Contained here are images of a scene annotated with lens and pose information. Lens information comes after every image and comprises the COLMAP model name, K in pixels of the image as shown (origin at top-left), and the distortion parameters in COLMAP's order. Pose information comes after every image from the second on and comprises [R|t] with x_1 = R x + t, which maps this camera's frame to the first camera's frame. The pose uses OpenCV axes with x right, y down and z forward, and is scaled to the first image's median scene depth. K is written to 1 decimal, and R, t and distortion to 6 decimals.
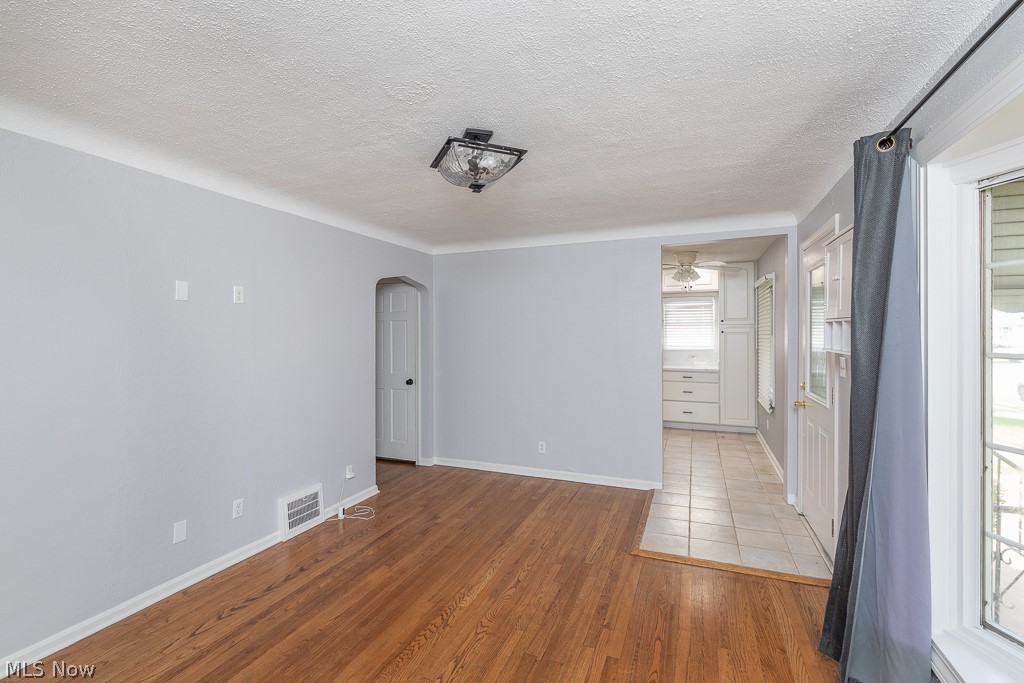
lens RADIAL K [[459.8, 0, 511.4], [0, 459.8, 333.5], [0, 0, 1]] dist [0.000449, -0.000049]
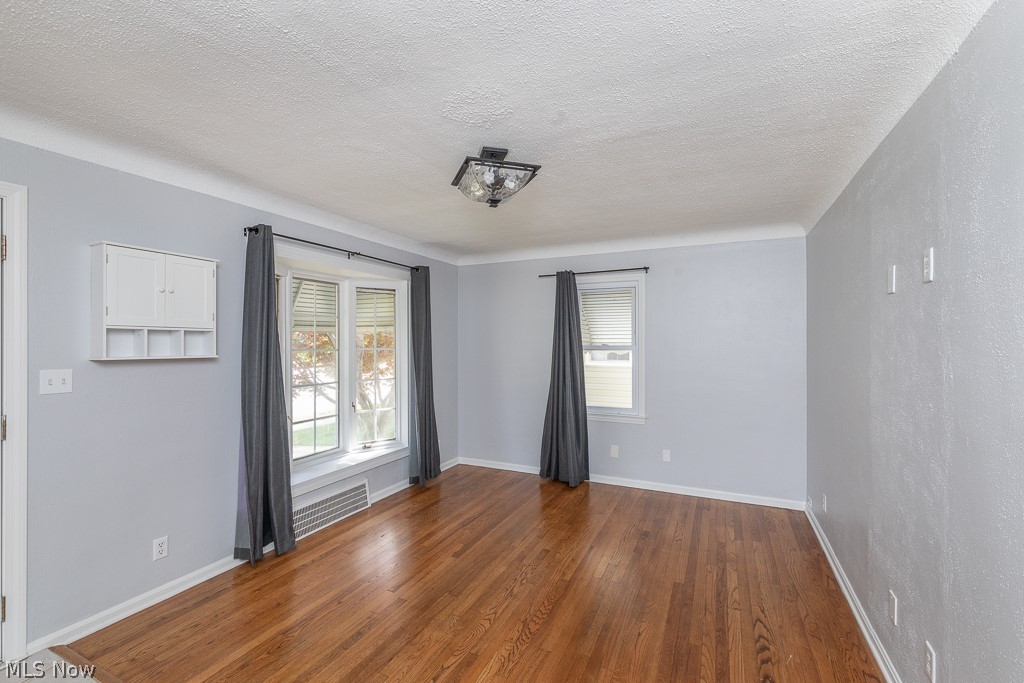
lens RADIAL K [[432.5, 0, 512.0], [0, 432.5, 341.5], [0, 0, 1]] dist [0.000640, 0.000040]
pose [[-0.997957, 0.003589, 0.063794, -0.123107], [0.003799, 0.999988, 0.003182, 0.000775], [-0.063781, 0.003418, -0.997958, 1.358224]]
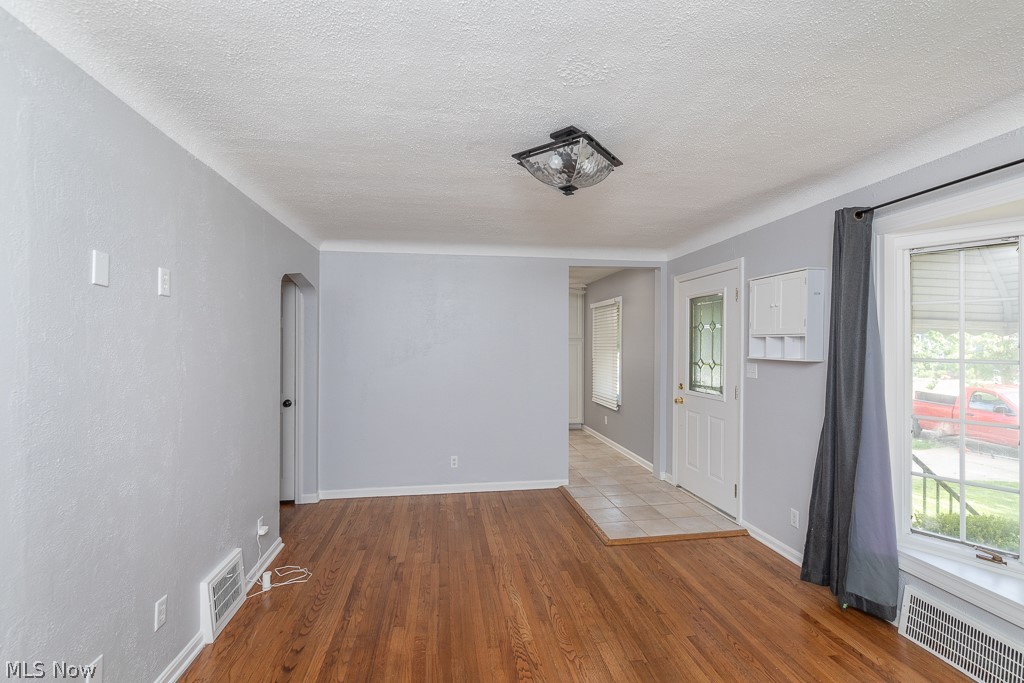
lens RADIAL K [[443.2, 0, 512.0], [0, 443.2, 341.5], [0, 0, 1]] dist [0.001355, -0.000069]
pose [[0.857382, 0.009553, 0.514591, -0.439225], [-0.004435, 0.999928, -0.011174, 0.004269], [-0.514661, 0.007298, 0.857363, 0.185587]]
